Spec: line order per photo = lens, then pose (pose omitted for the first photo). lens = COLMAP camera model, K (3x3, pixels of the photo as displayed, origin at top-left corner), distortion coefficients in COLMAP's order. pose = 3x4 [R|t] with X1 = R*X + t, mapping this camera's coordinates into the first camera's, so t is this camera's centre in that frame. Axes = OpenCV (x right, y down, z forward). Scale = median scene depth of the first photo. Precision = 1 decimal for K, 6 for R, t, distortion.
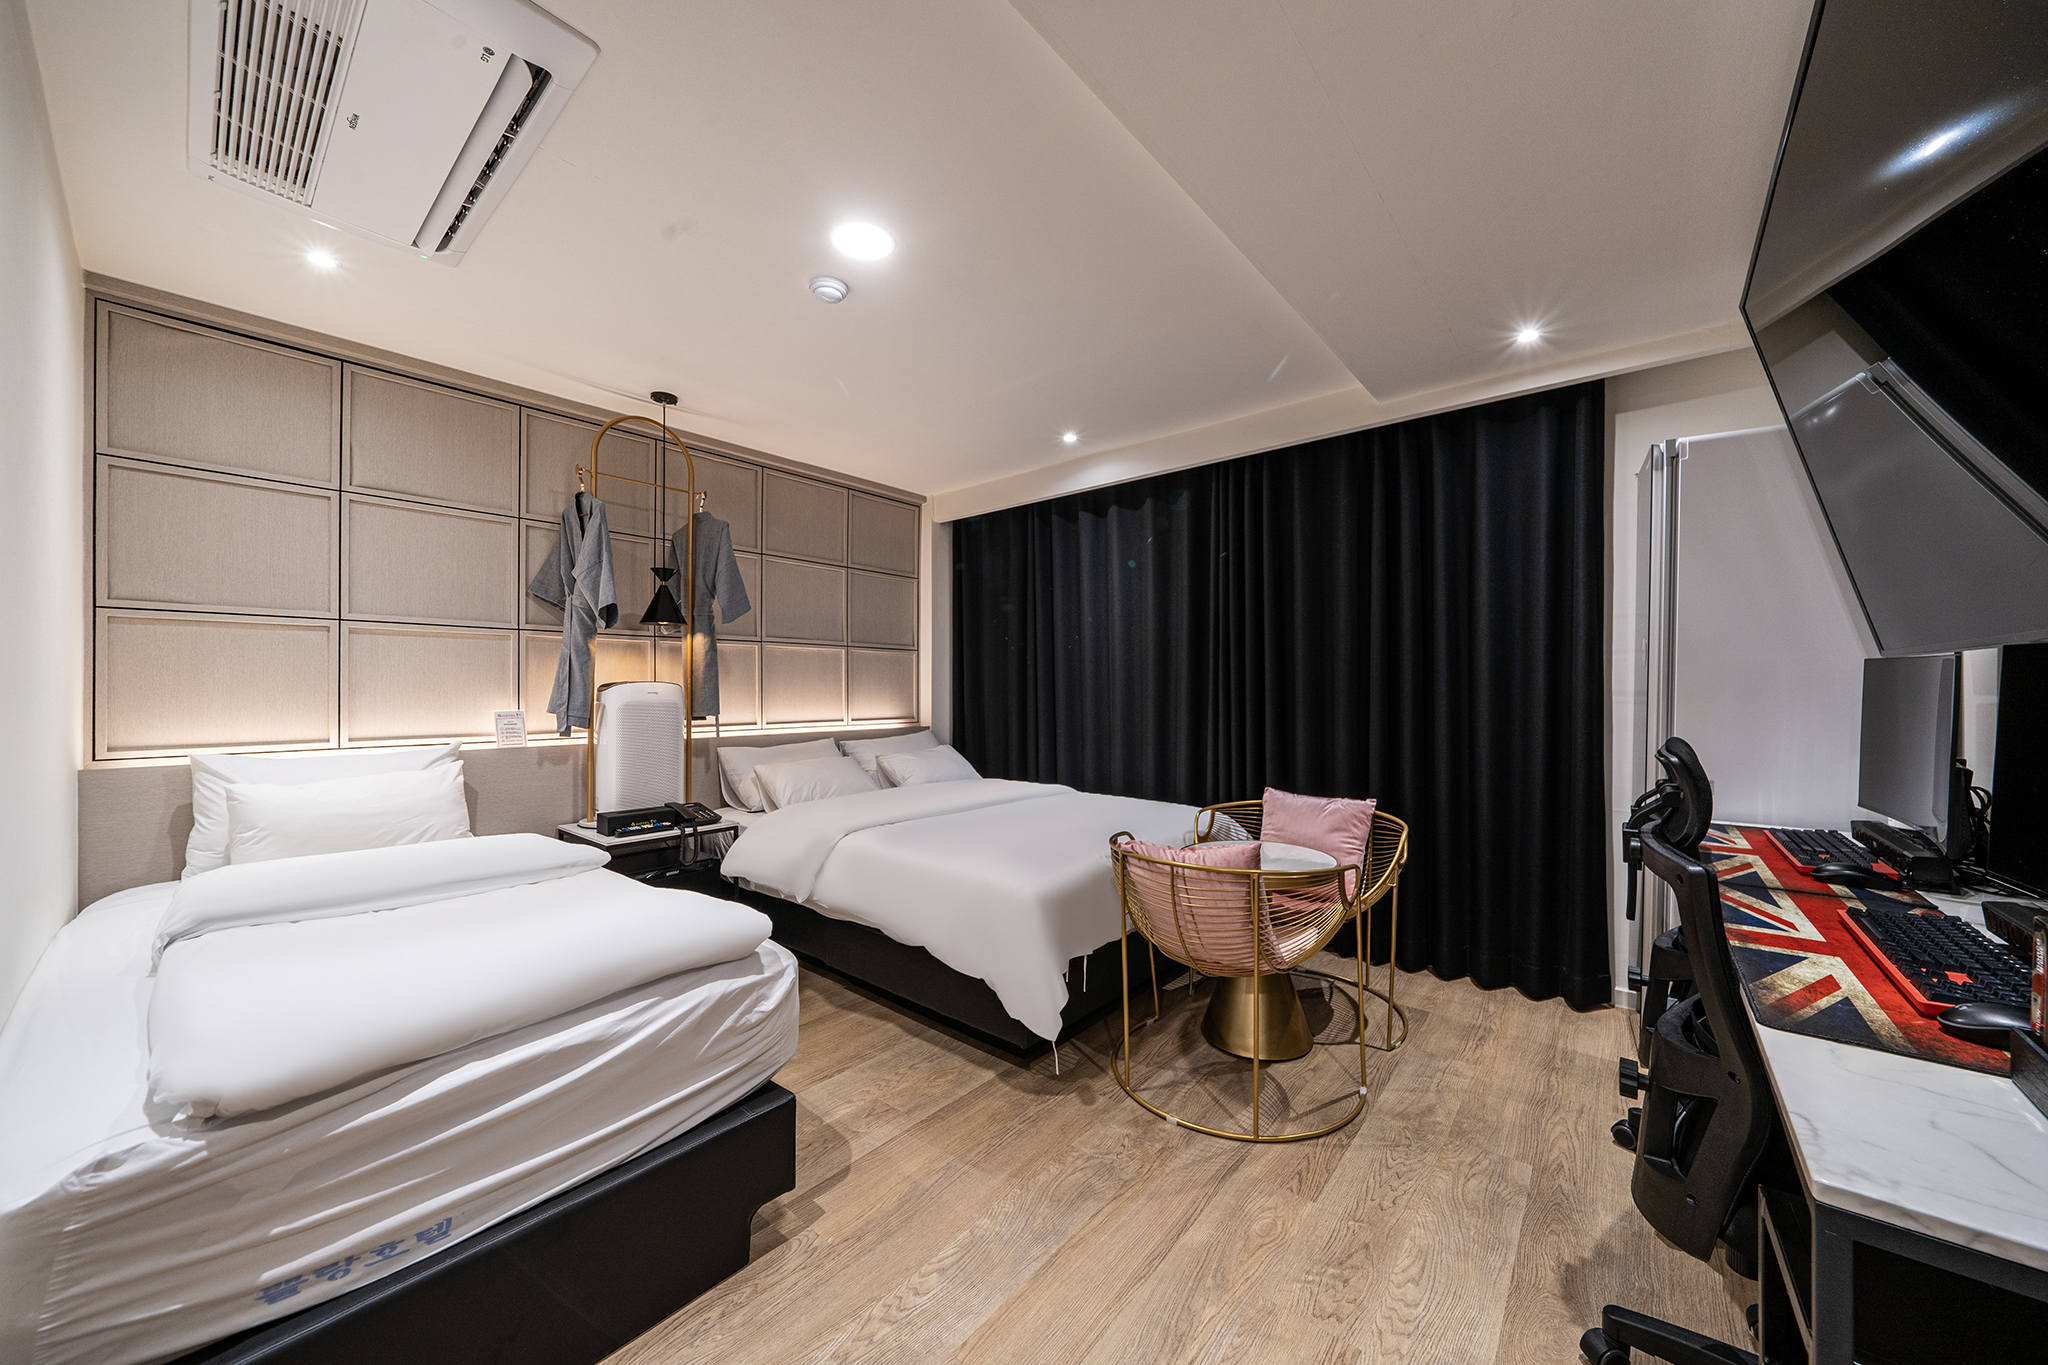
lens RADIAL K [[724.3, 0, 1022.5], [0, 724.3, 690.3], [0, 0, 1]] dist [-0.000329, -0.000040]
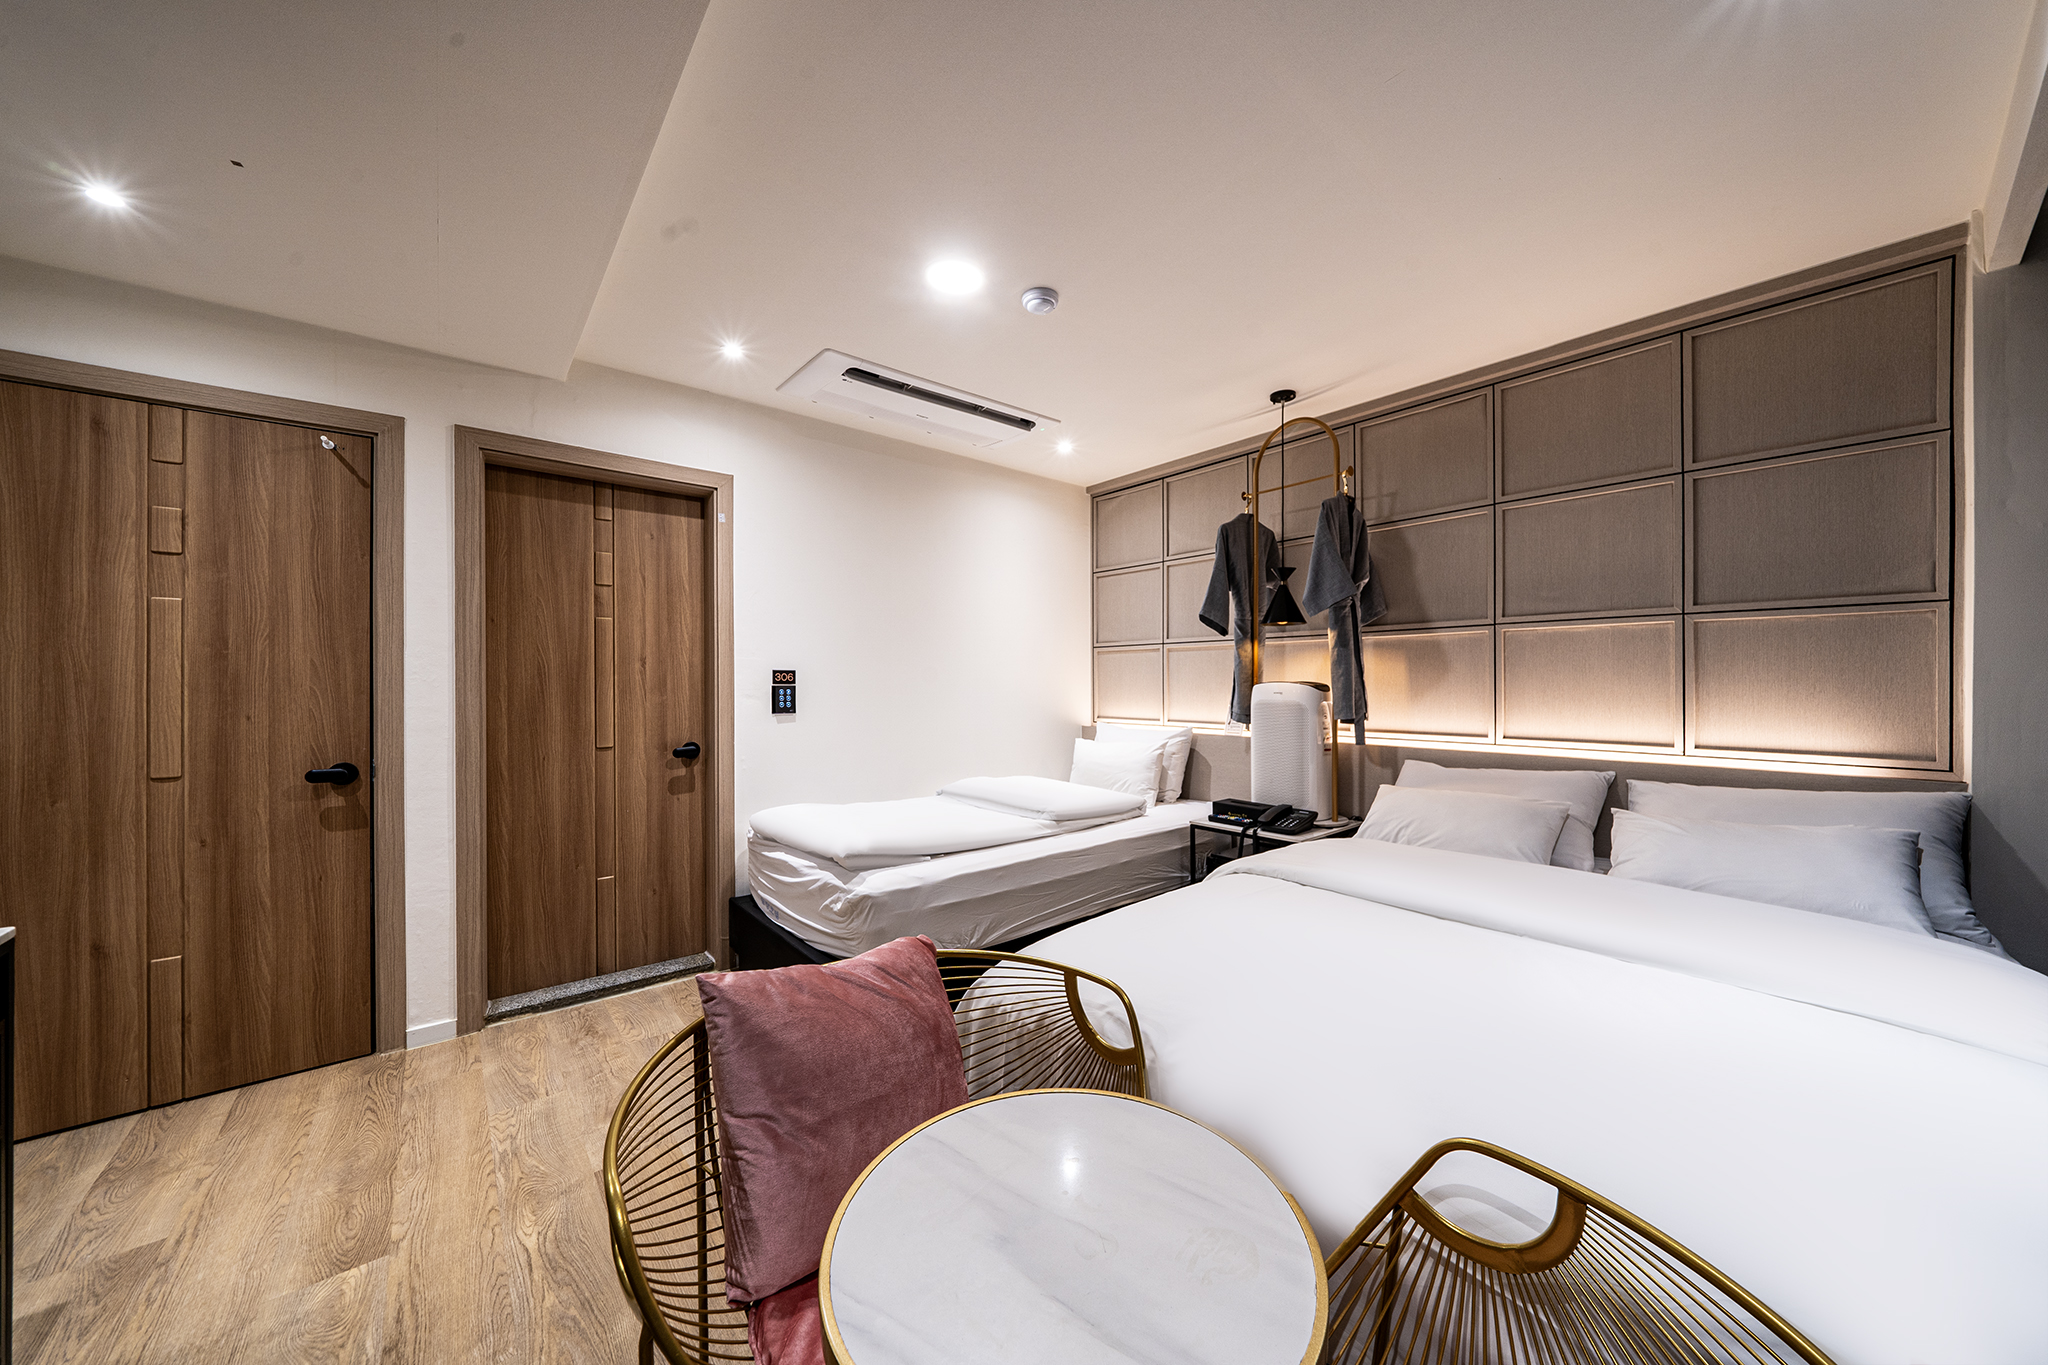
lens RADIAL K [[704.5, 0, 1049.9], [0, 704.5, 678.0], [0, 0, 1]] dist [-0.001319, -0.000011]
pose [[-0.148468, -0.002945, -0.988913, 0.551936], [0.002197, 0.999992, -0.003308, -0.015123], [0.988915, -0.002664, -0.148461, 0.891040]]
